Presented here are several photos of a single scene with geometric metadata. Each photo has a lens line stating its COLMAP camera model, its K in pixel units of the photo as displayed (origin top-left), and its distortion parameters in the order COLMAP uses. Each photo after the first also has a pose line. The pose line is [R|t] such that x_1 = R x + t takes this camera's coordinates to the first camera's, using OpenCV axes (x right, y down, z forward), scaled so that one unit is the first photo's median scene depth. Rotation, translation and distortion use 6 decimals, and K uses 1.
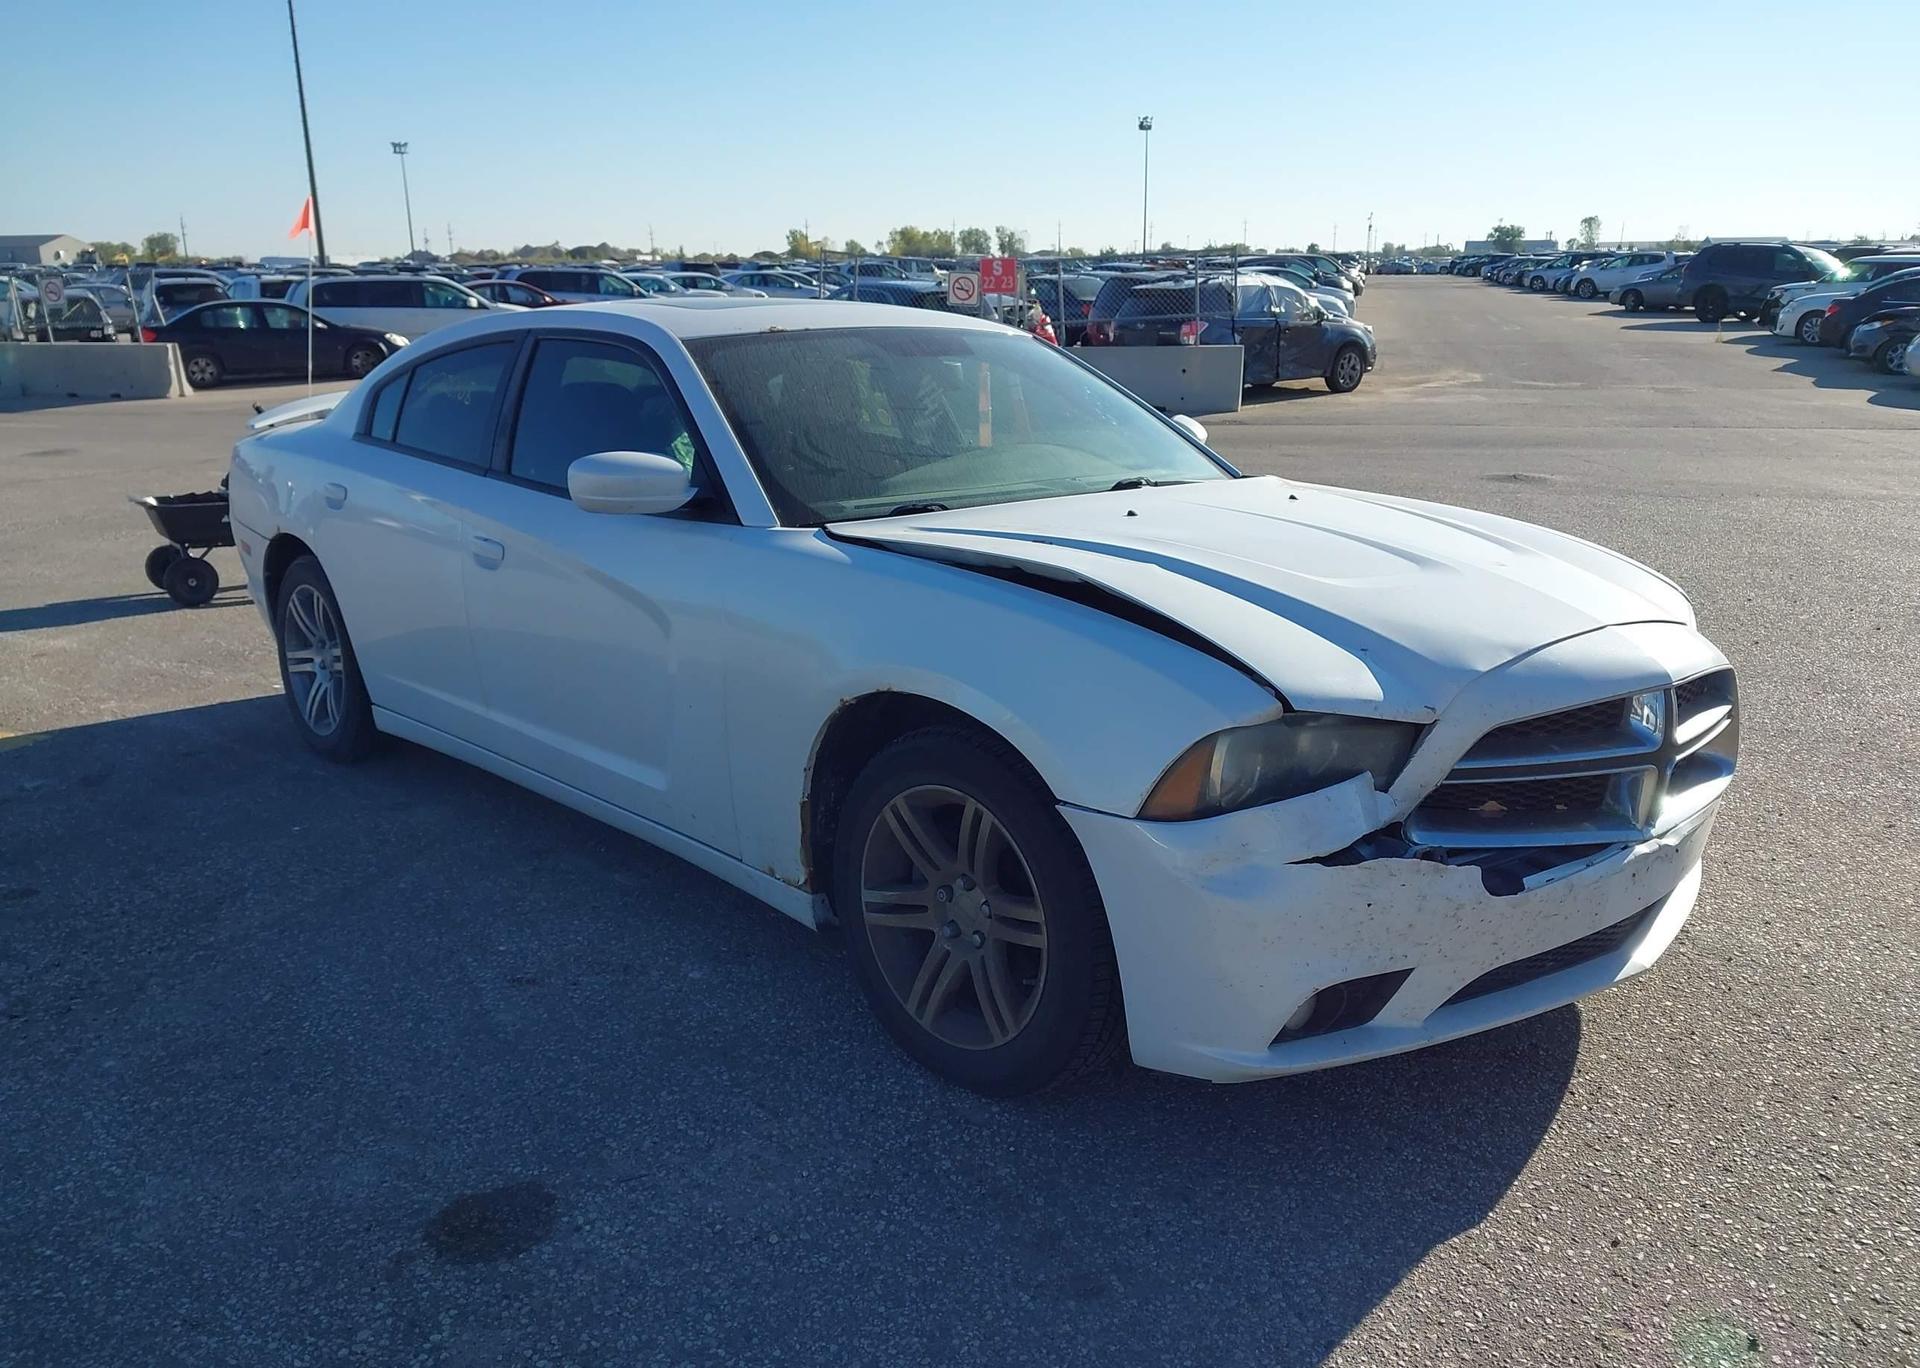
lens RADIAL K [[1512.6, 0, 951.2], [0, 1512.6, 689.9], [0, 0, 1]] dist [0.050391, -0.074690]
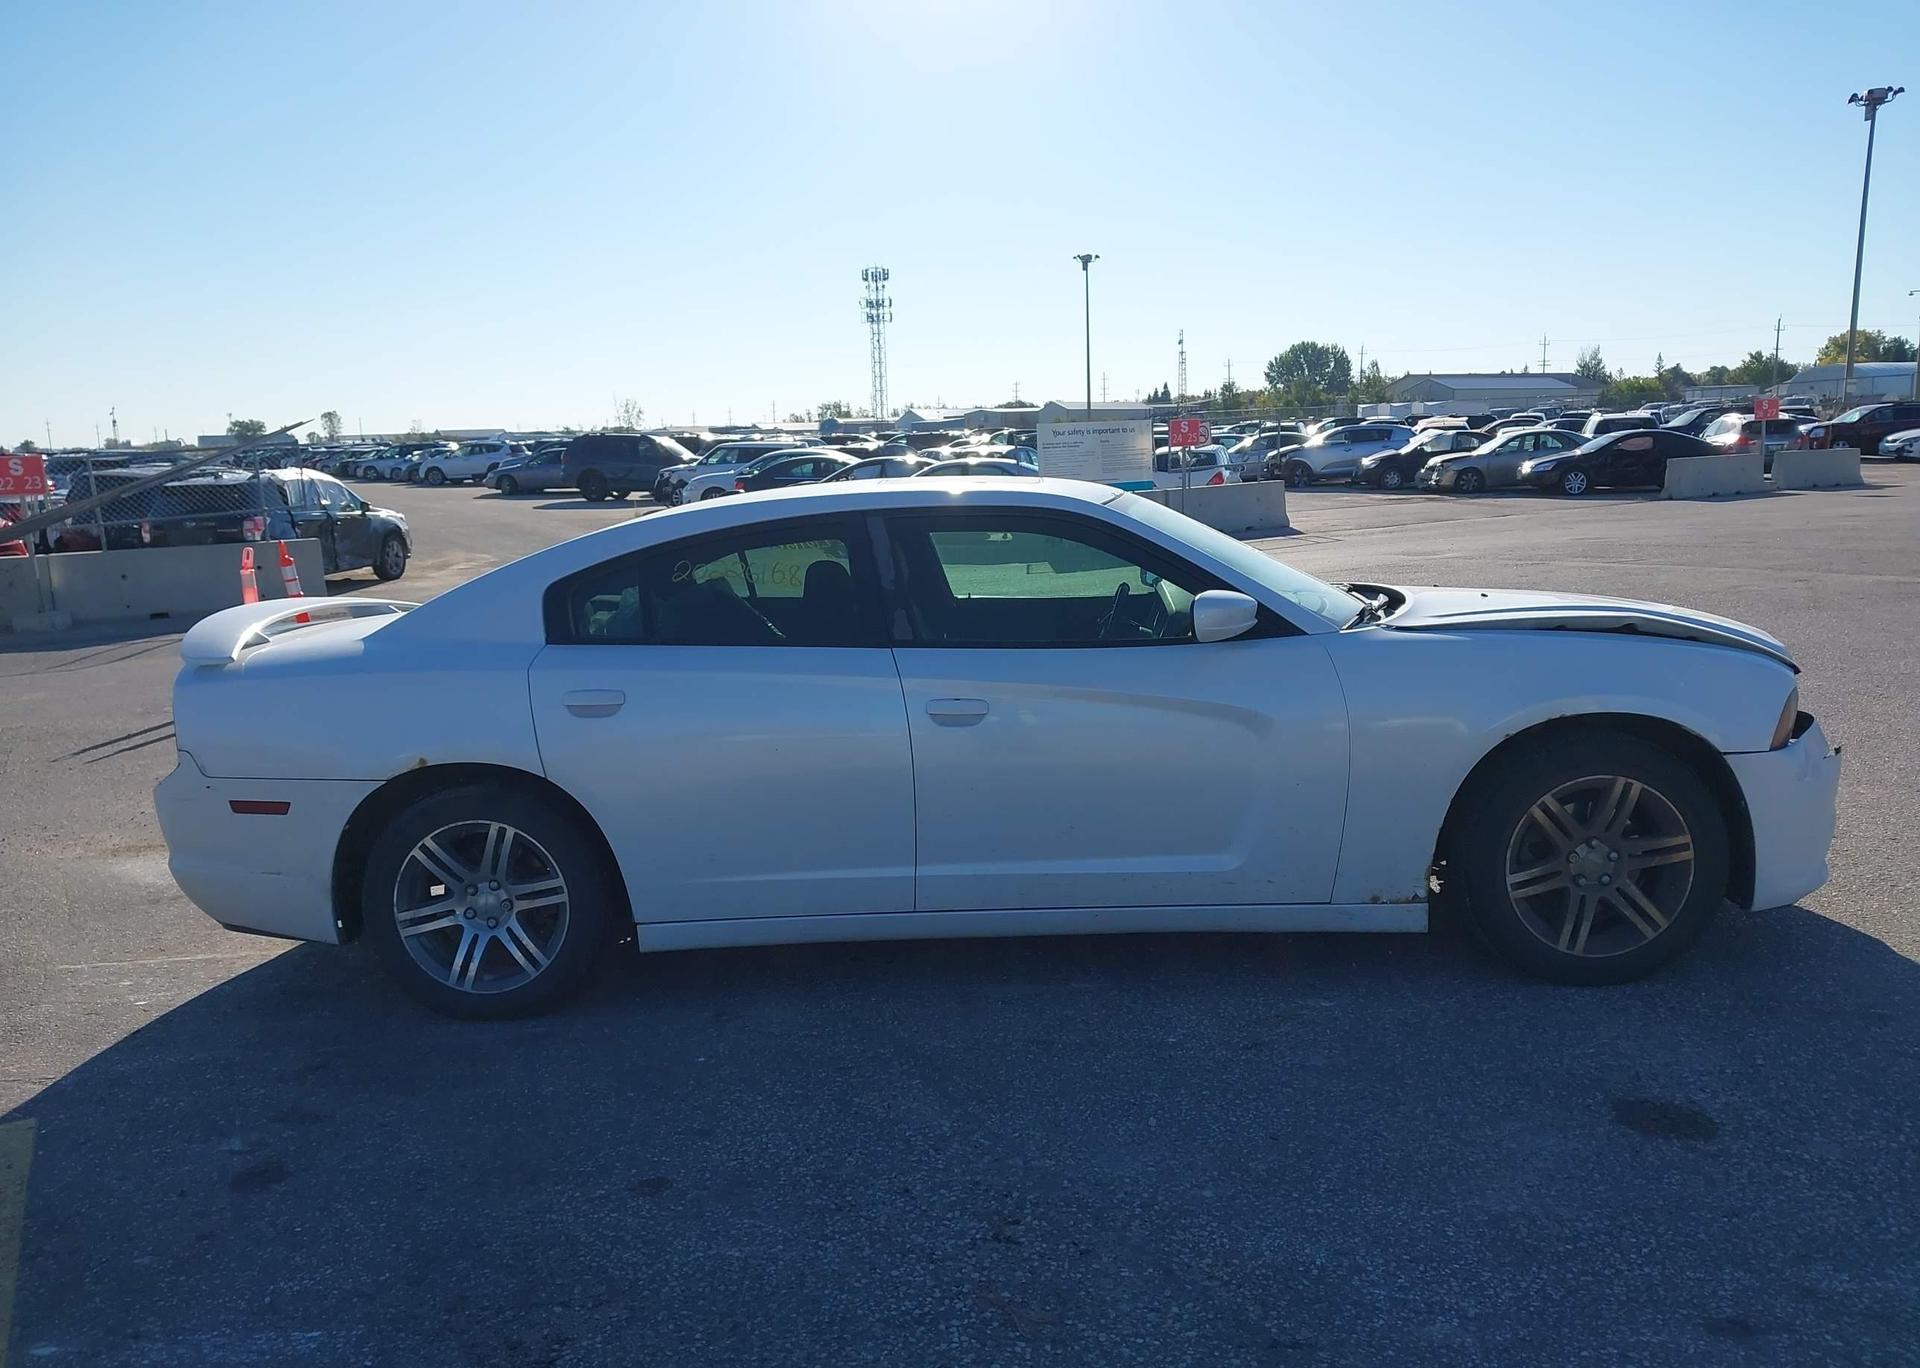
lens RADIAL K [[1512.6, 0, 957.6], [0, 1512.6, 704.9], [0, 0, 1]] dist [0.050391, -0.074690]
pose [[0.714802, -0.135427, 0.686088, -0.183283], [0.210455, 0.977248, -0.026364, -0.011857], [-0.666908, 0.163236, 0.727040, 0.042089]]
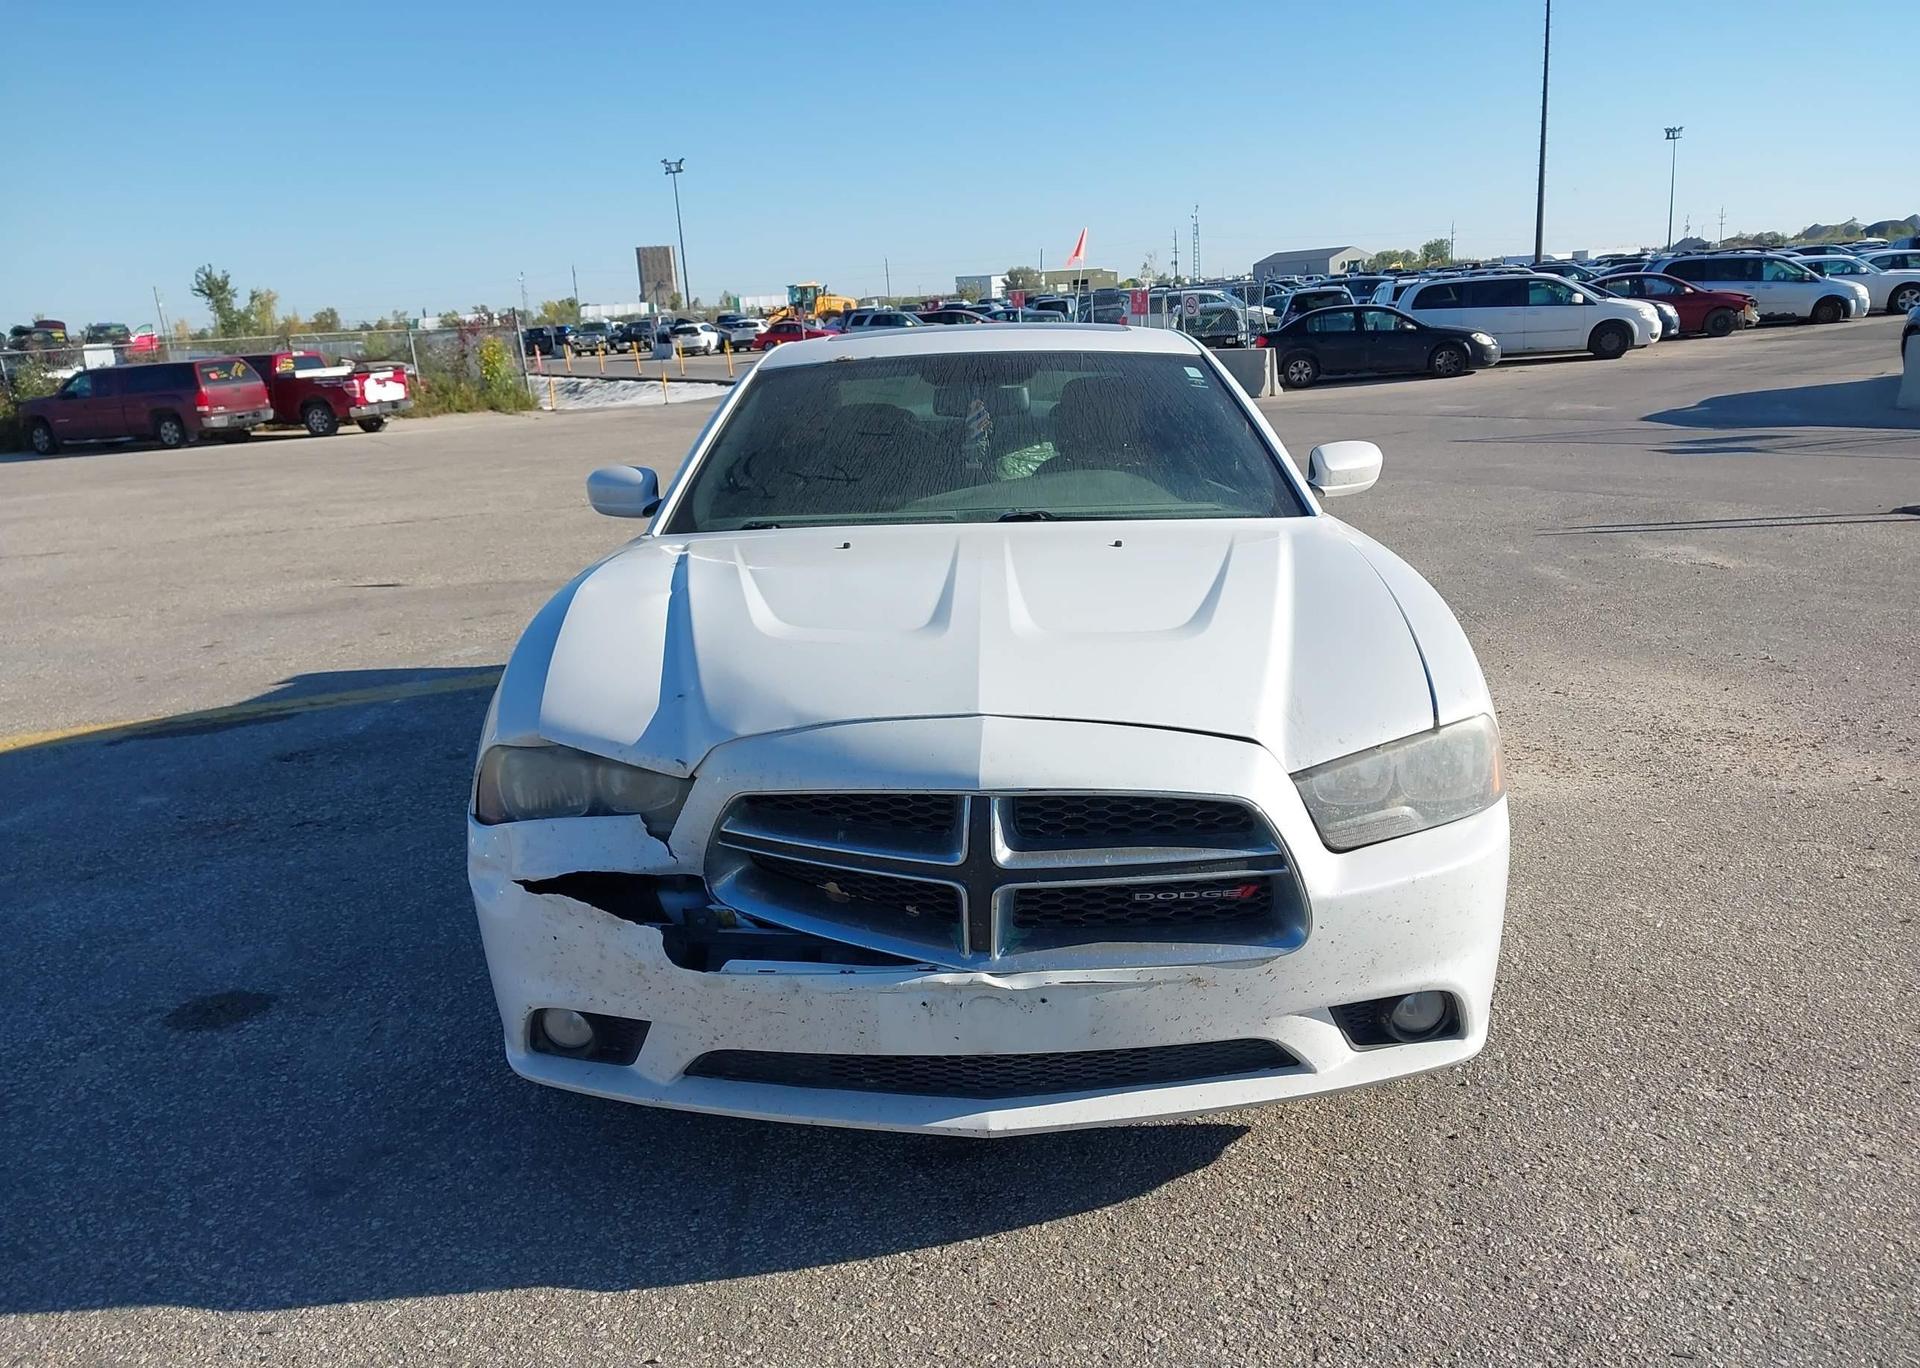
lens RADIAL K [[1512.6, 0, 966.1], [0, 1512.6, 688.9], [0, 0, 1]] dist [0.050391, -0.074690]
pose [[0.725027, 0.135557, -0.675248, 0.126126], [-0.133640, 0.989494, 0.055150, -0.012935], [0.675630, 0.050255, 0.735526, 0.046973]]
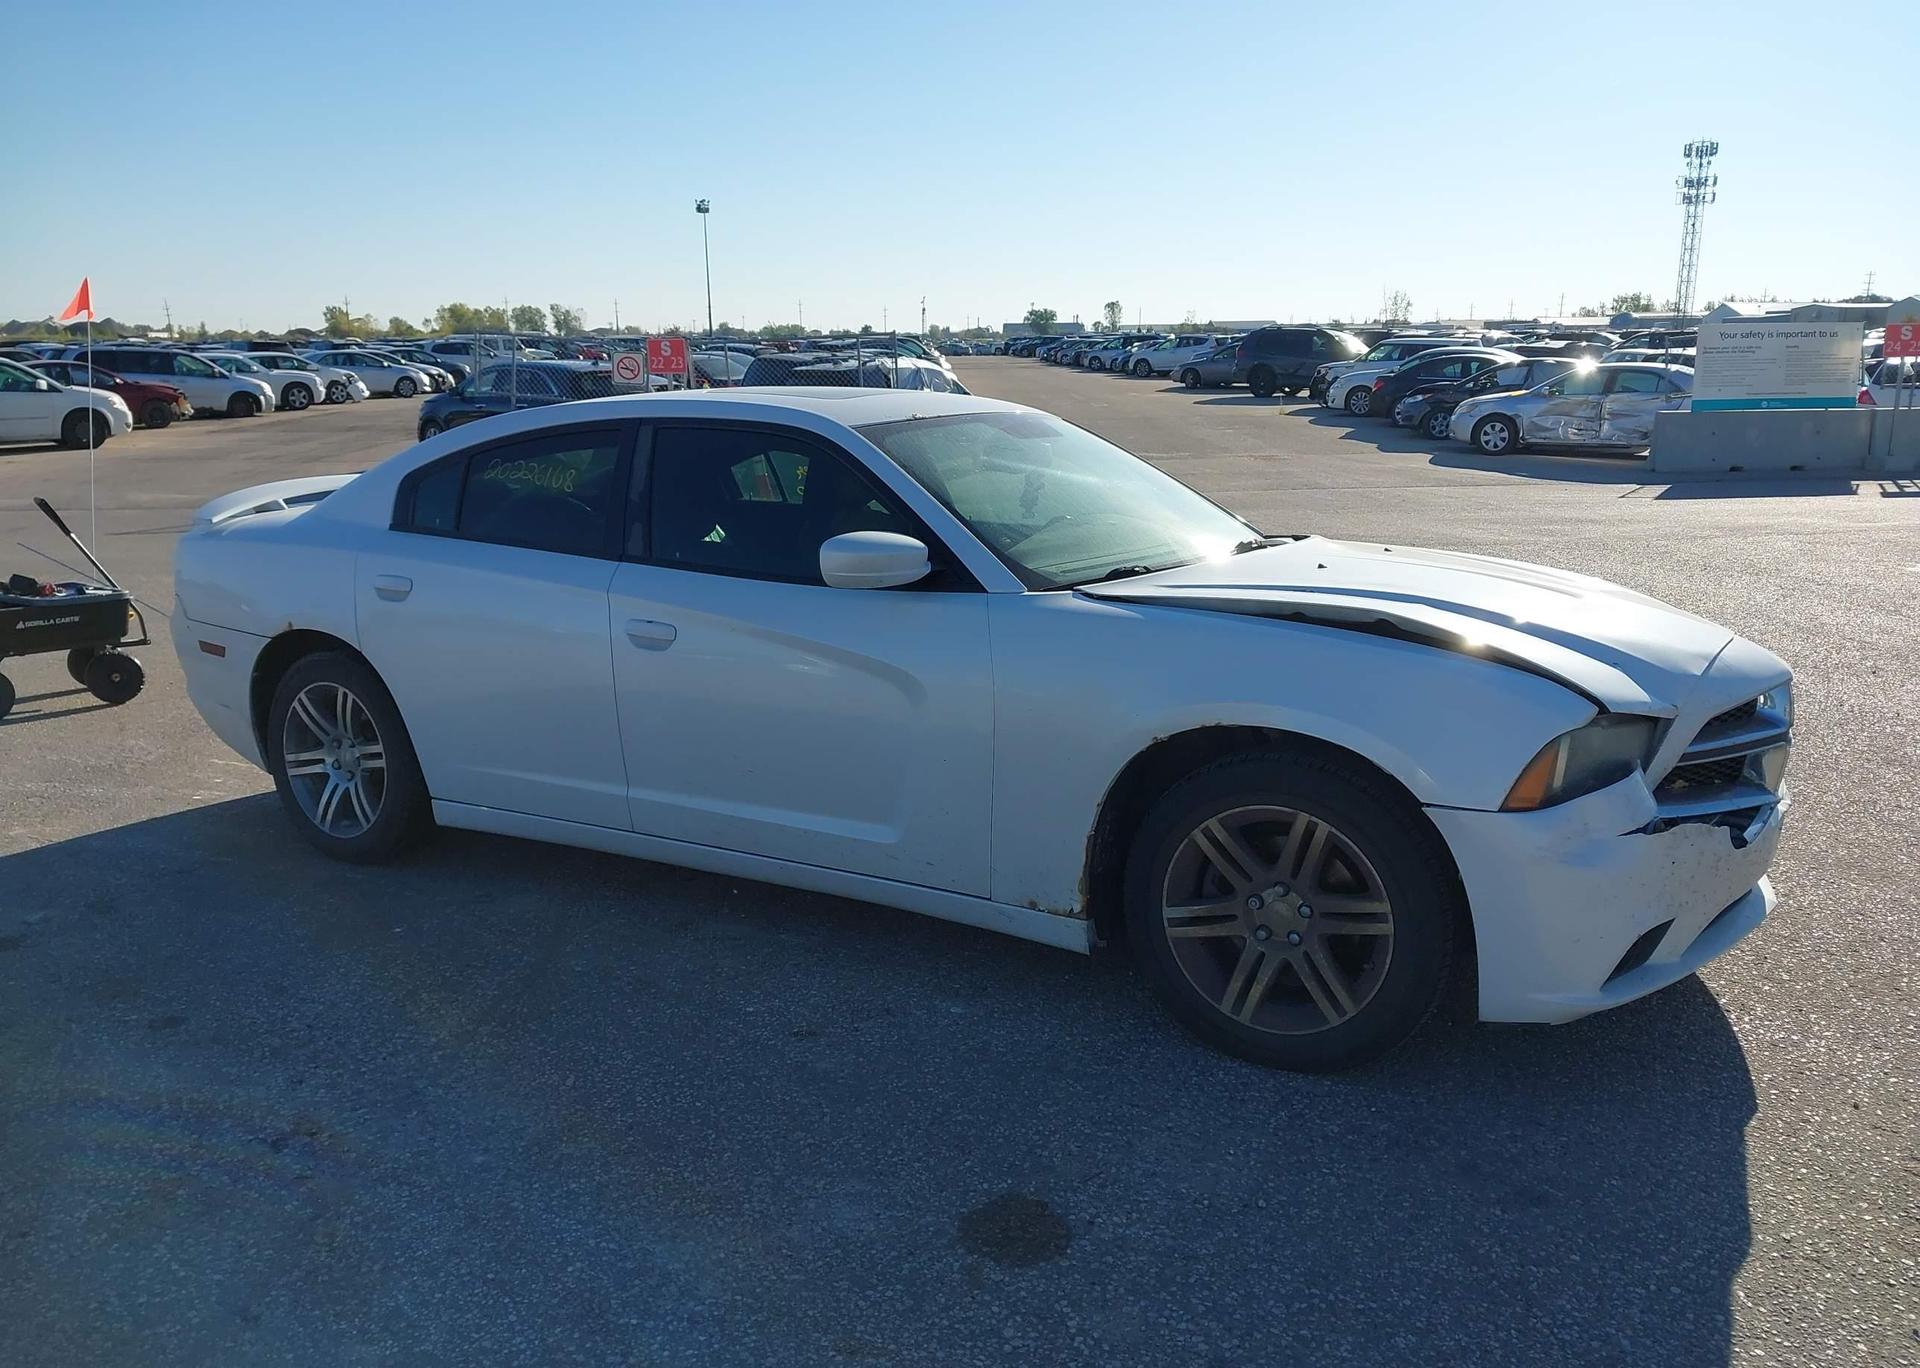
lens RADIAL K [[1512.6, 0, 945.0], [0, 1512.6, 685.9], [0, 0, 1]] dist [0.050391, -0.074690]
pose [[0.961781, -0.059630, 0.267246, -0.069367], [0.073205, 0.996469, -0.041116, 0.000331], [-0.263851, 0.059109, 0.962751, -0.006498]]
